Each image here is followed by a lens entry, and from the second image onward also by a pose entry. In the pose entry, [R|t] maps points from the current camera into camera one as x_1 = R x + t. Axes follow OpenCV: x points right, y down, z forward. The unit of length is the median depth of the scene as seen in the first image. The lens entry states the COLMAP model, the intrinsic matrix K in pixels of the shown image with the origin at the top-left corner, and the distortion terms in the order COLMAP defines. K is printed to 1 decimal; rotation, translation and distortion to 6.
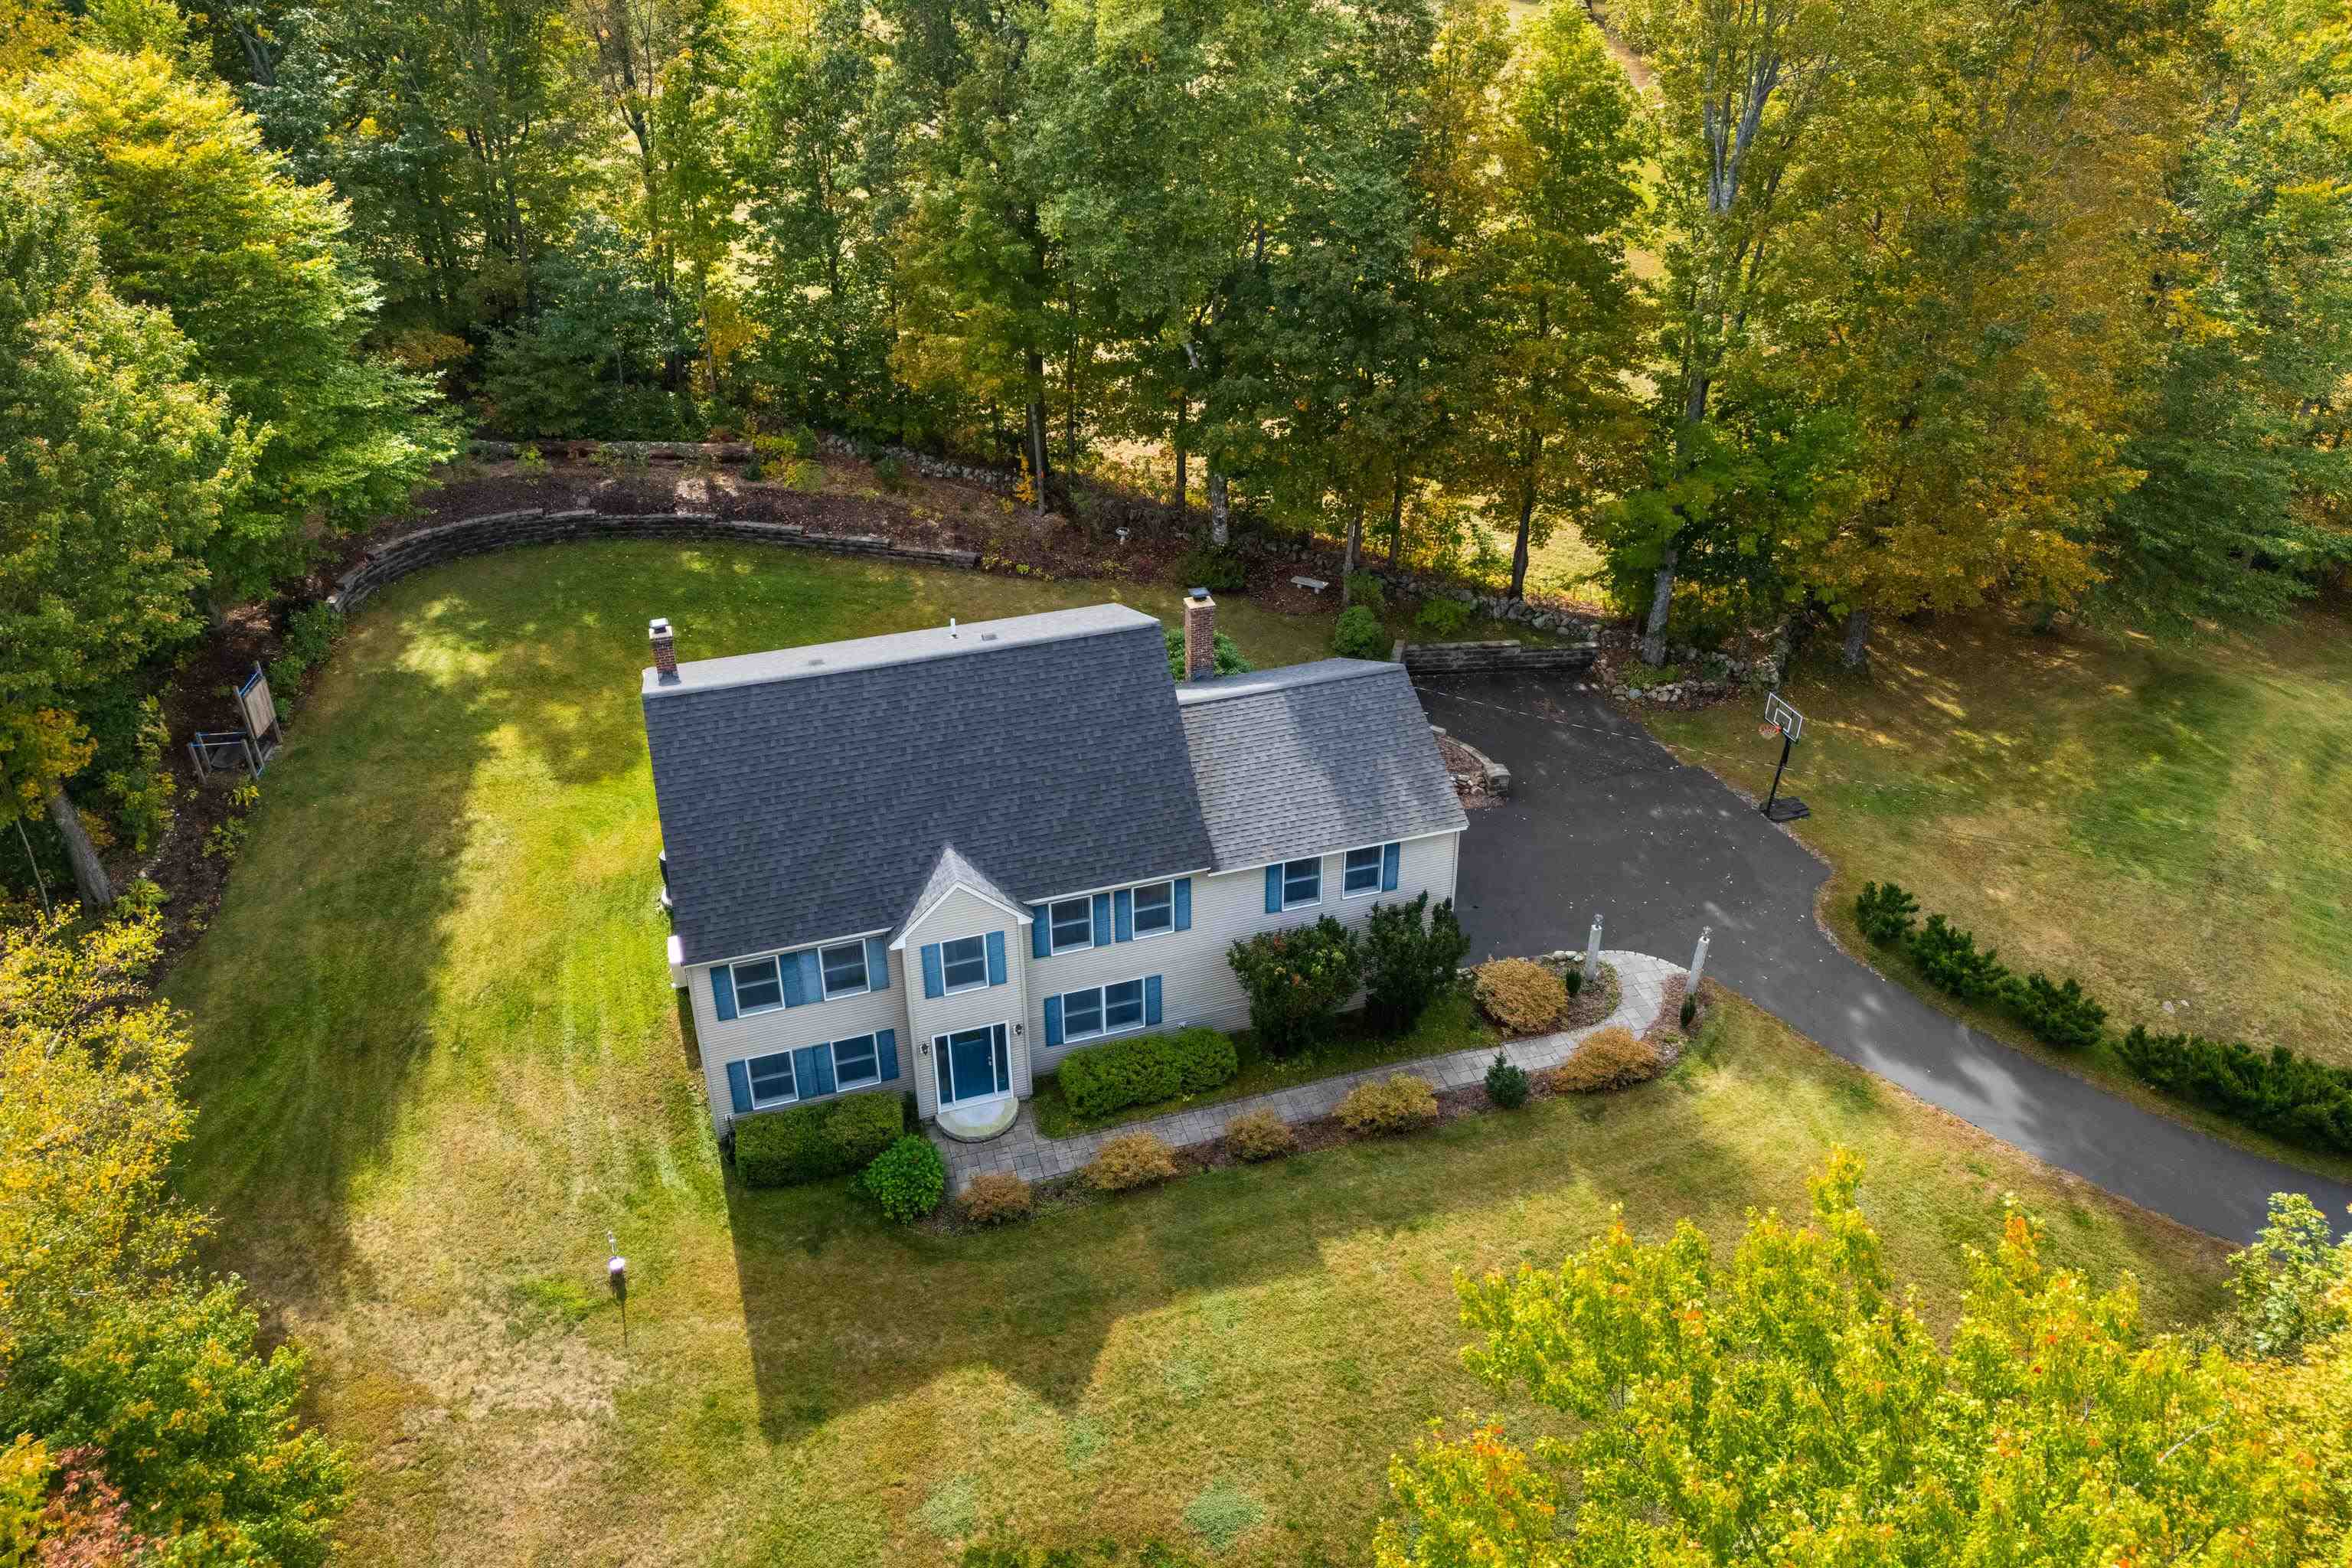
lens RADIAL K [[1730.7, 0, 1177.2], [0, 1730.7, 649.4], [0, 0, 1]] dist [0.115945, -0.199782]
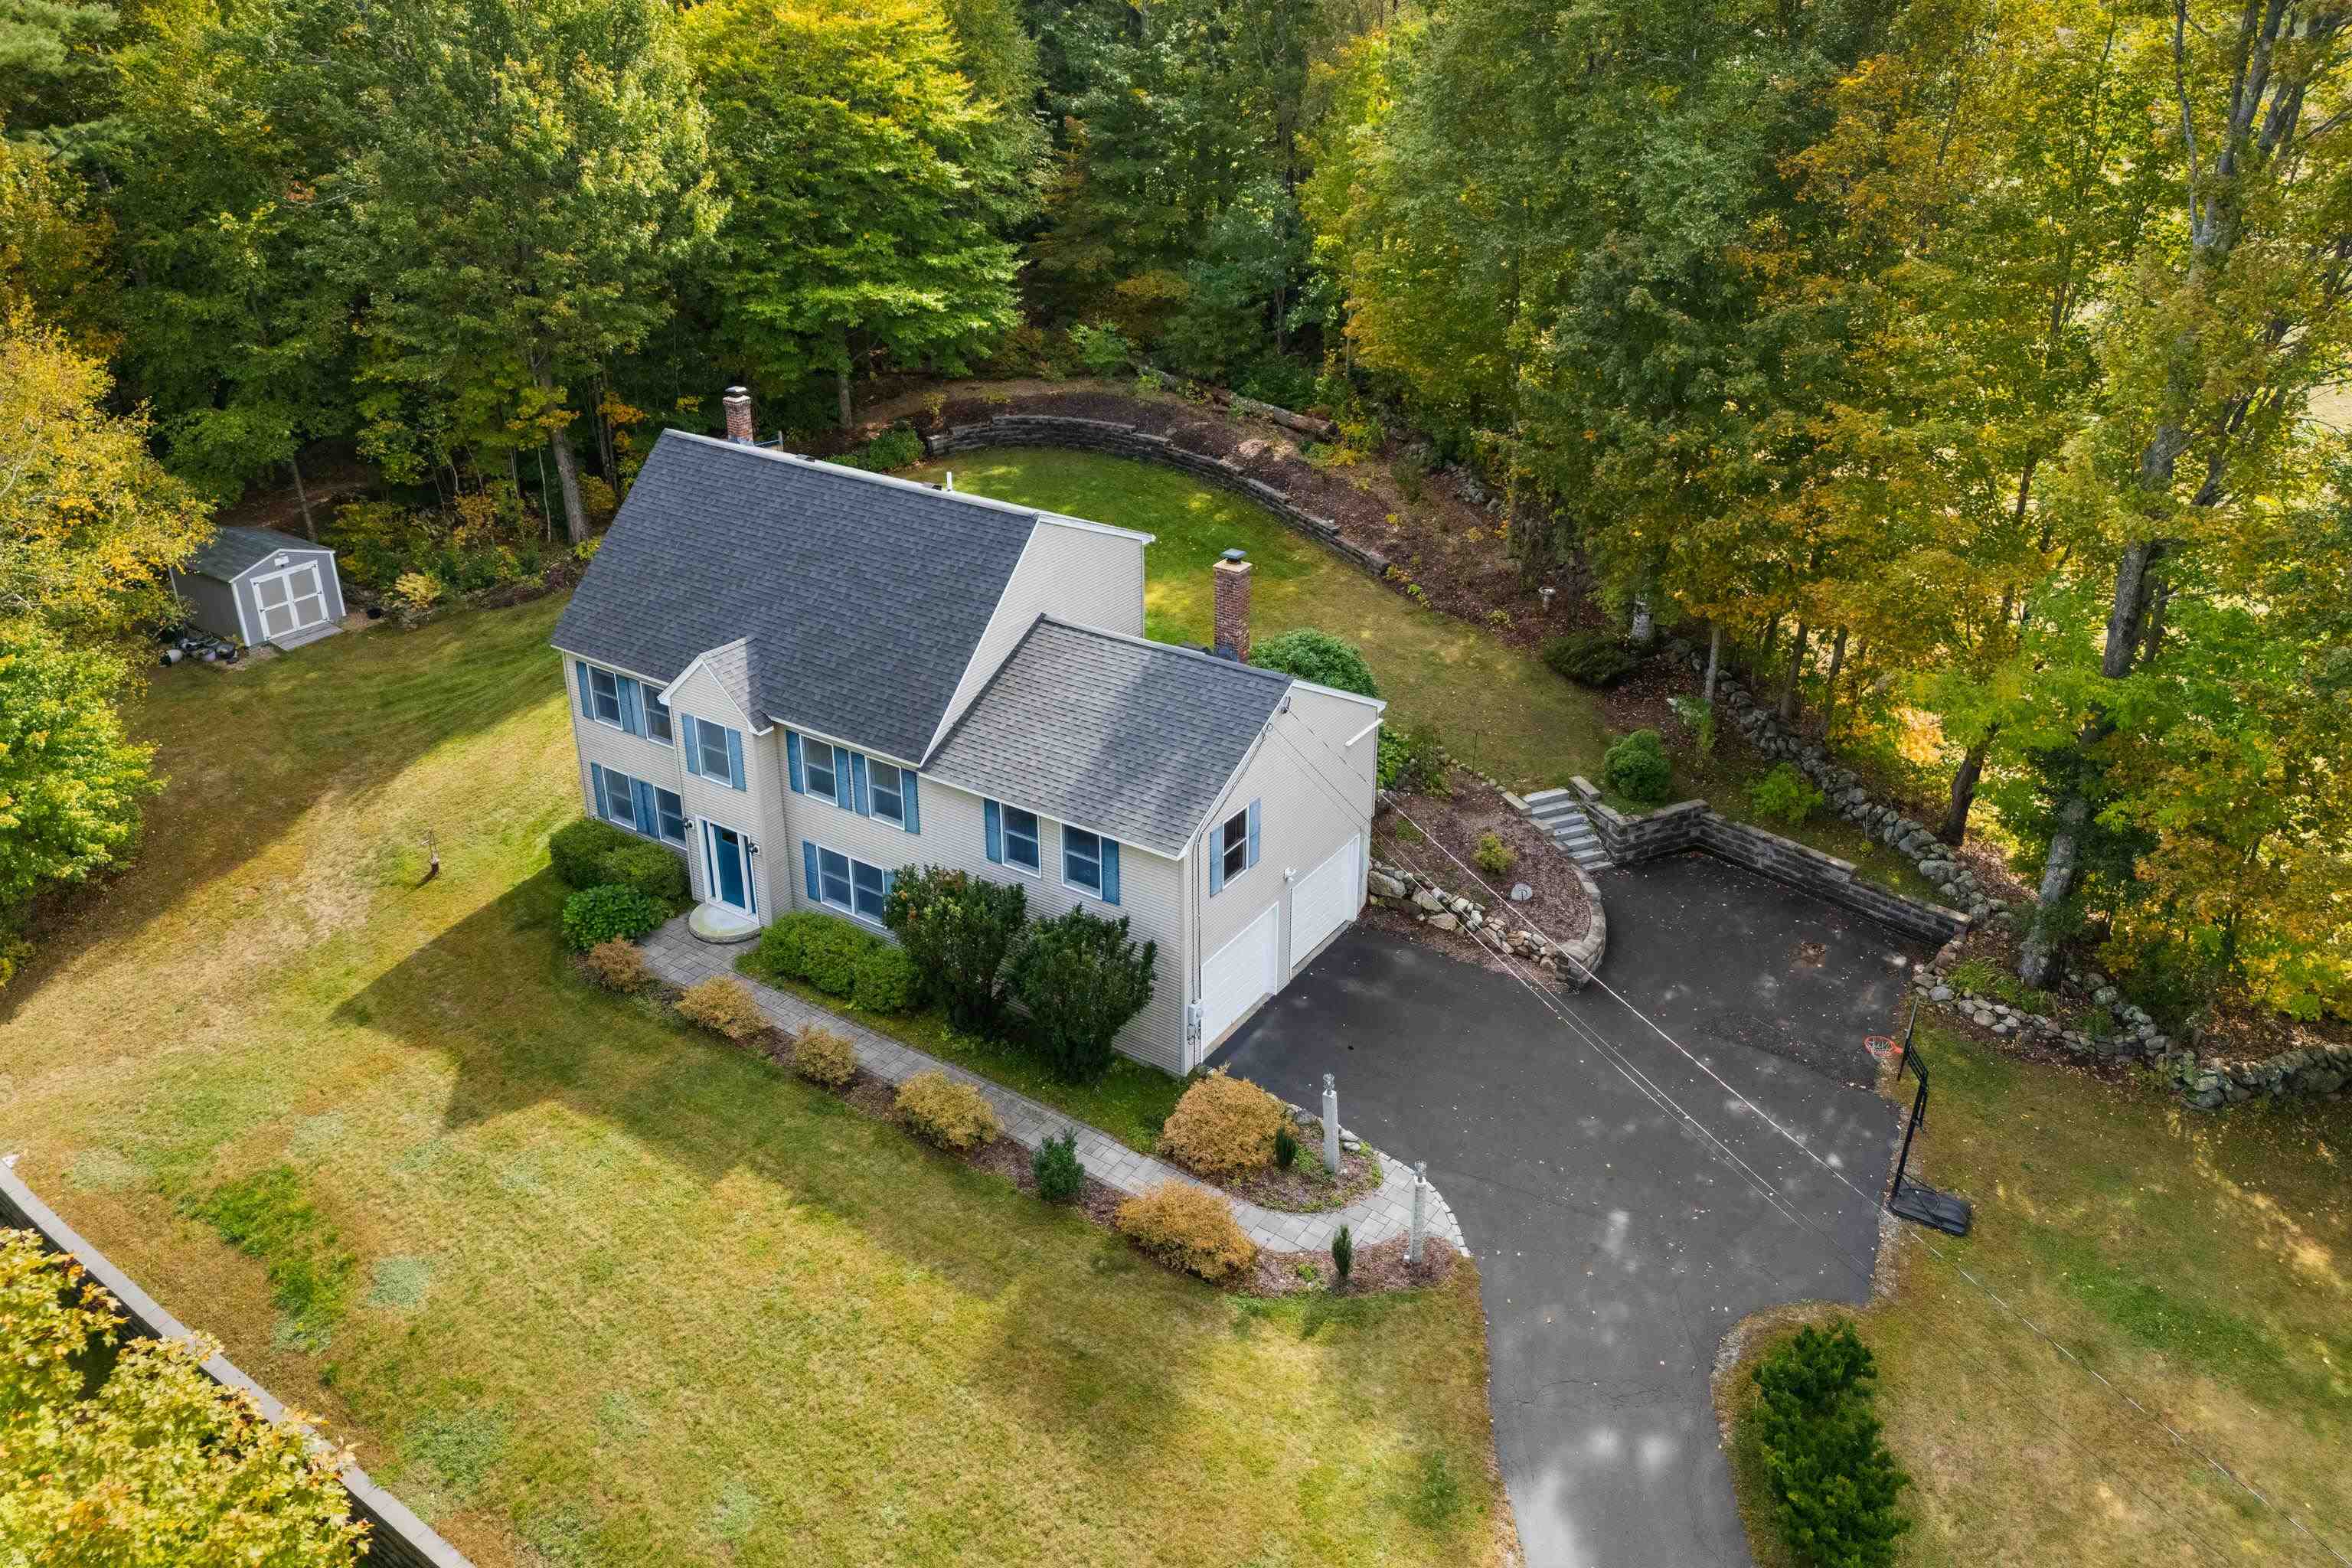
lens RADIAL K [[1730.7, 0, 1177.2], [0, 1730.7, 649.4], [0, 0, 1]] dist [0.115945, -0.199782]
pose [[0.629217, 0.298397, -0.717667, 0.716919], [-0.380230, 0.923506, 0.050615, -0.024810], [0.677873, 0.241030, 0.694545, 0.445849]]
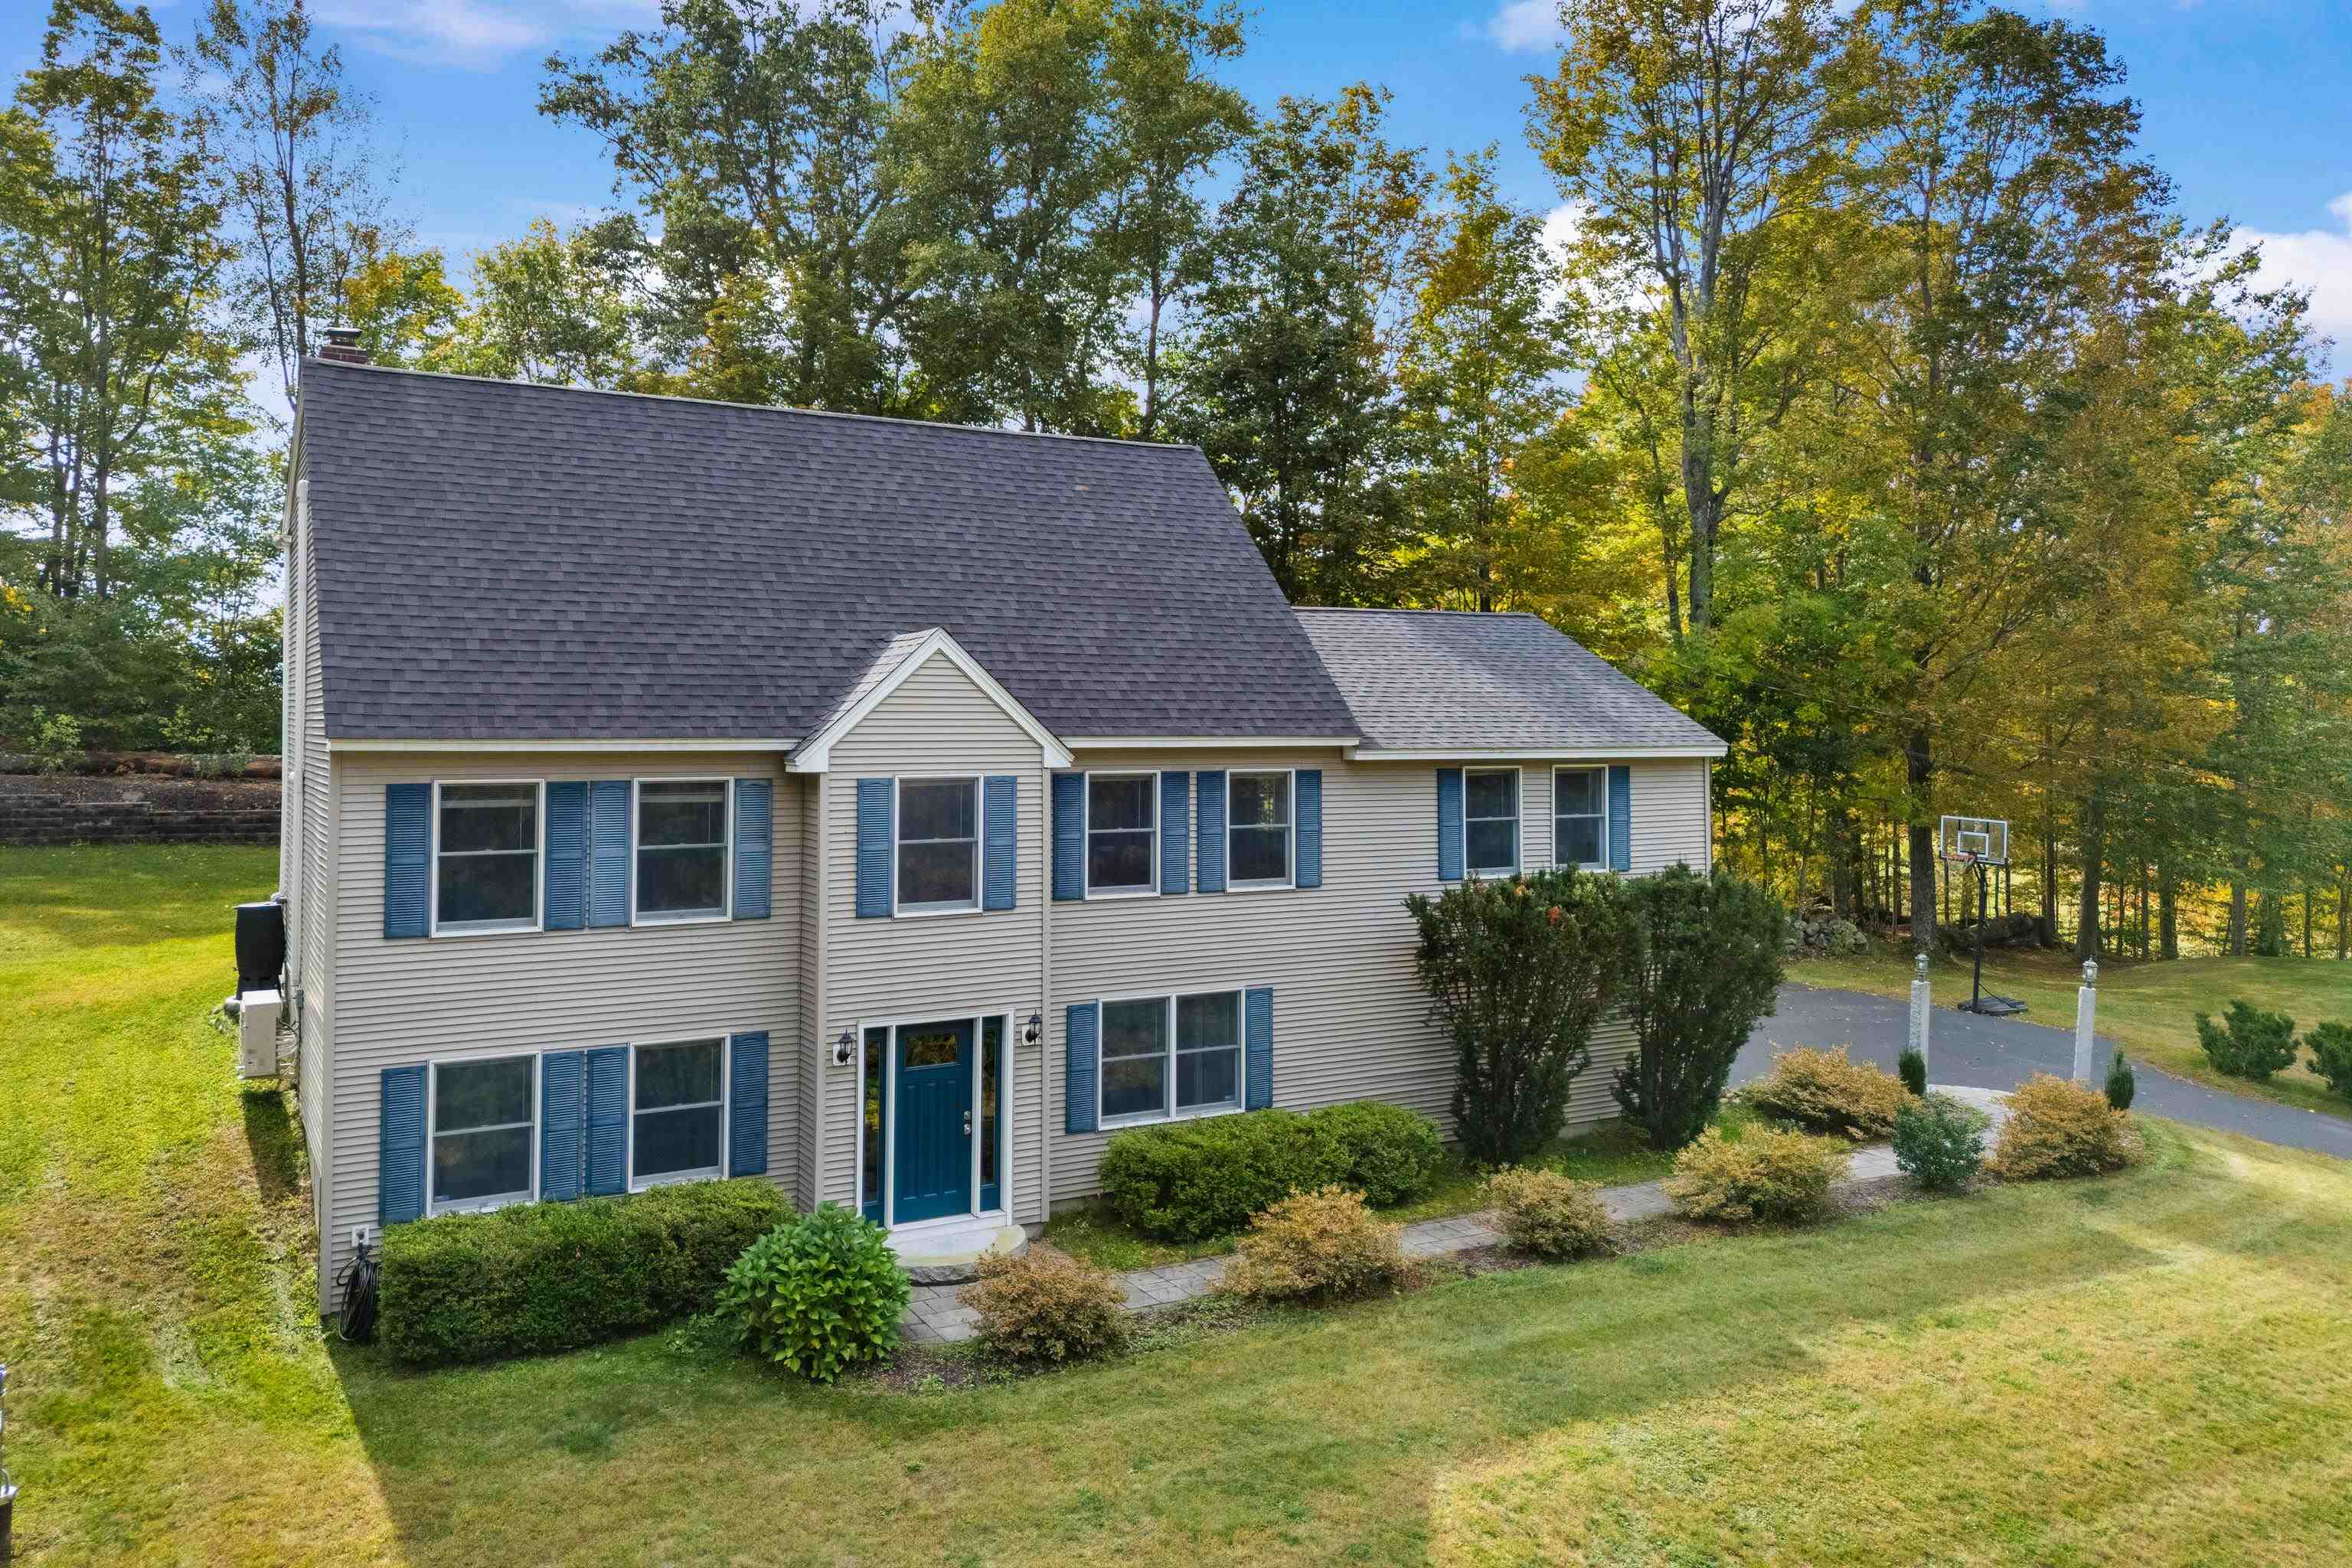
lens RADIAL K [[1730.7, 0, 1177.2], [0, 1730.7, 649.4], [0, 0, 1]] dist [0.115945, -0.199782]
pose [[0.974246, 0.015241, 0.224974, -0.159500], [0.105188, 0.851786, -0.513221, 0.373481], [-0.199451, 0.523668, 0.828245, 0.528695]]
